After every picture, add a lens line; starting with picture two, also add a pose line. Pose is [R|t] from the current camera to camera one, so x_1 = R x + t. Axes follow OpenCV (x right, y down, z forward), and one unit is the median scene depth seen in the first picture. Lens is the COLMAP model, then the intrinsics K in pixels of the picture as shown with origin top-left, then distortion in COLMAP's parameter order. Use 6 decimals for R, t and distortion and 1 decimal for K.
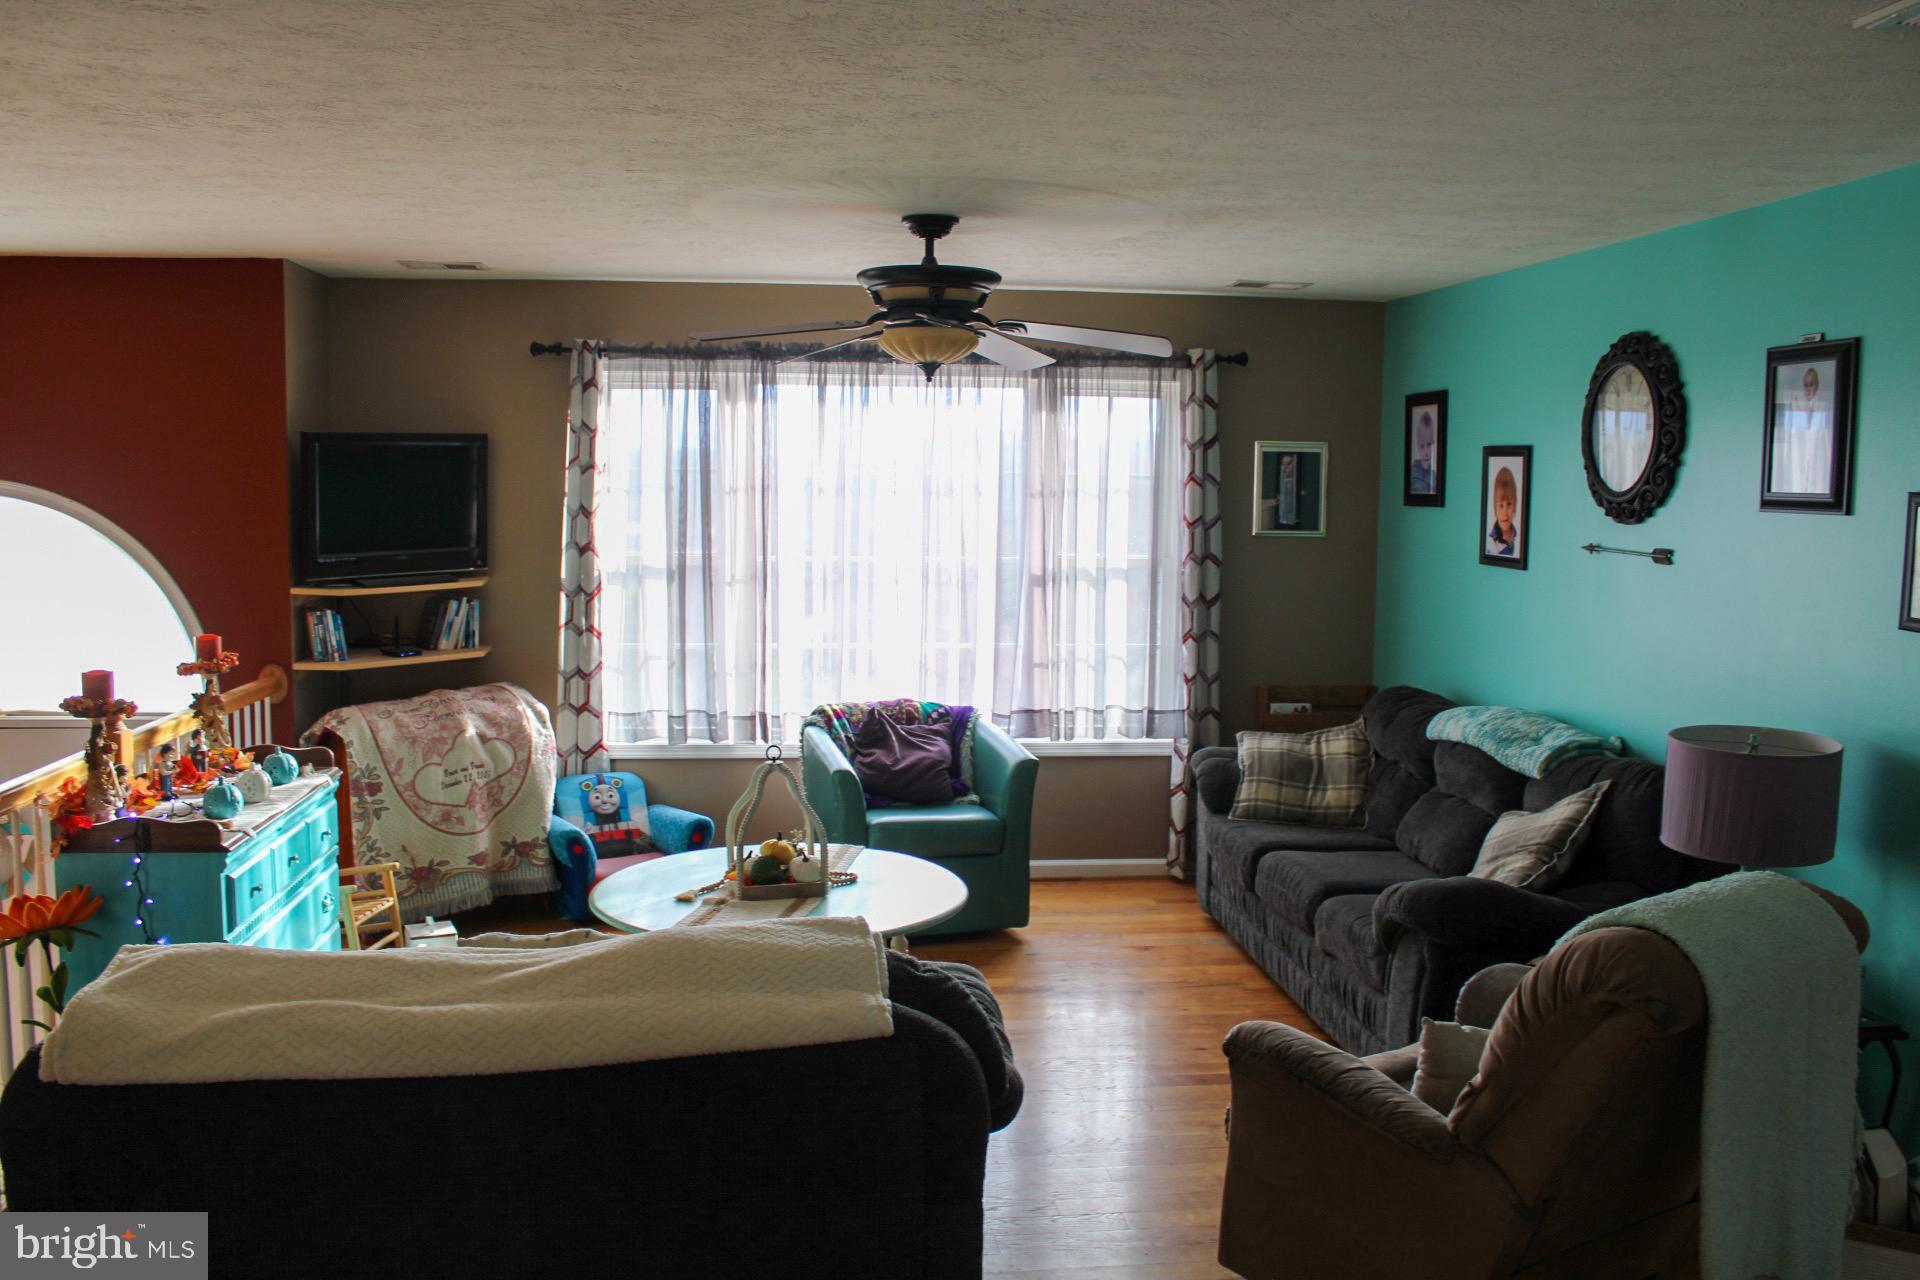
lens RADIAL K [[1627.7, 0, 960.0], [0, 1627.7, 640.0], [0, 0, 1]] dist [-0.161765, 0.212315]
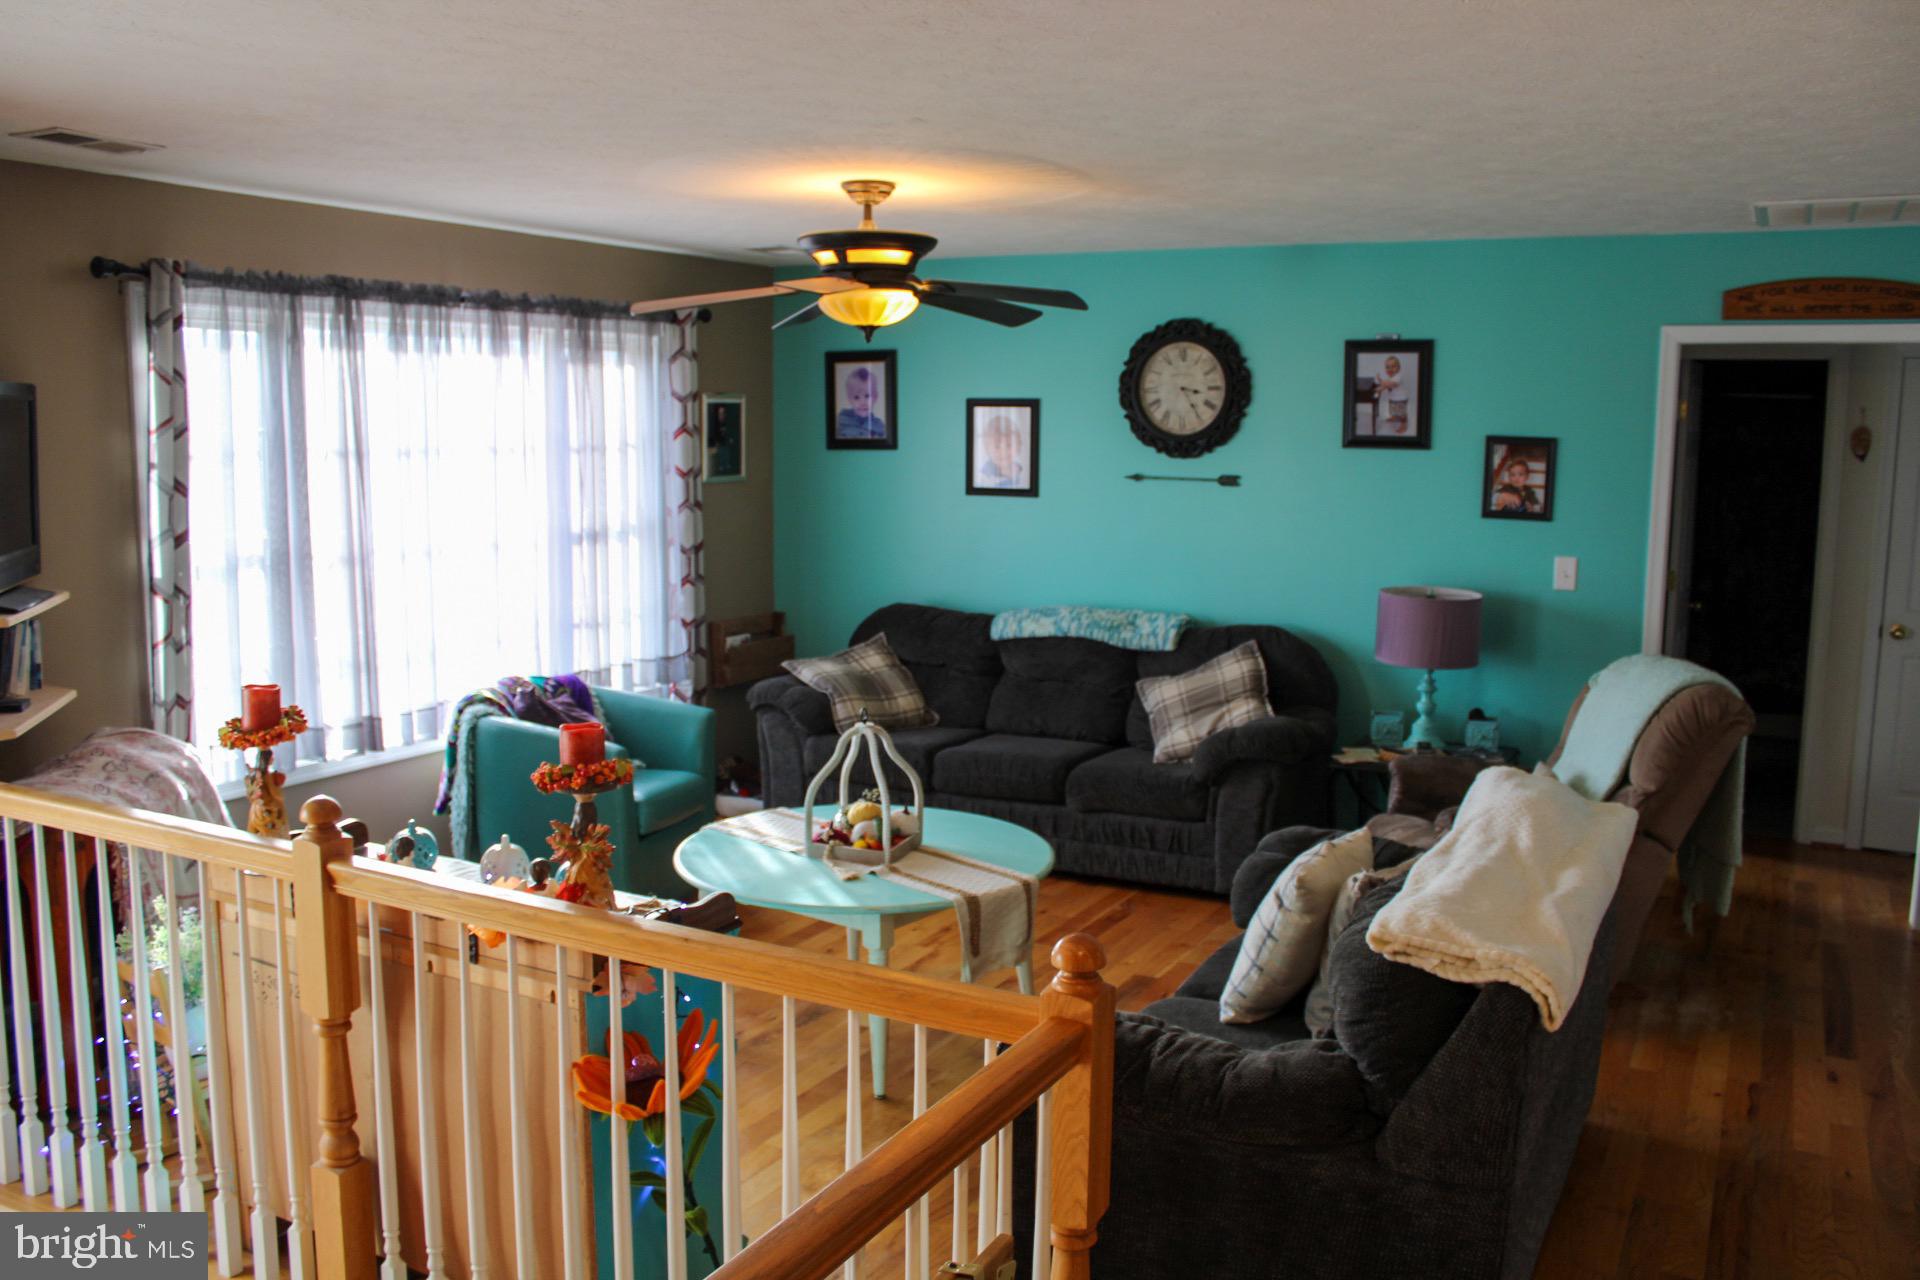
lens RADIAL K [[1627.7, 0, 960.0], [0, 1627.7, 640.0], [0, 0, 1]] dist [-0.161765, 0.212315]
pose [[0.569104, -0.119709, 0.813505, -0.637533], [0.087095, 0.992556, 0.085128, -0.040242], [-0.817640, 0.022406, 0.575293, 0.271823]]
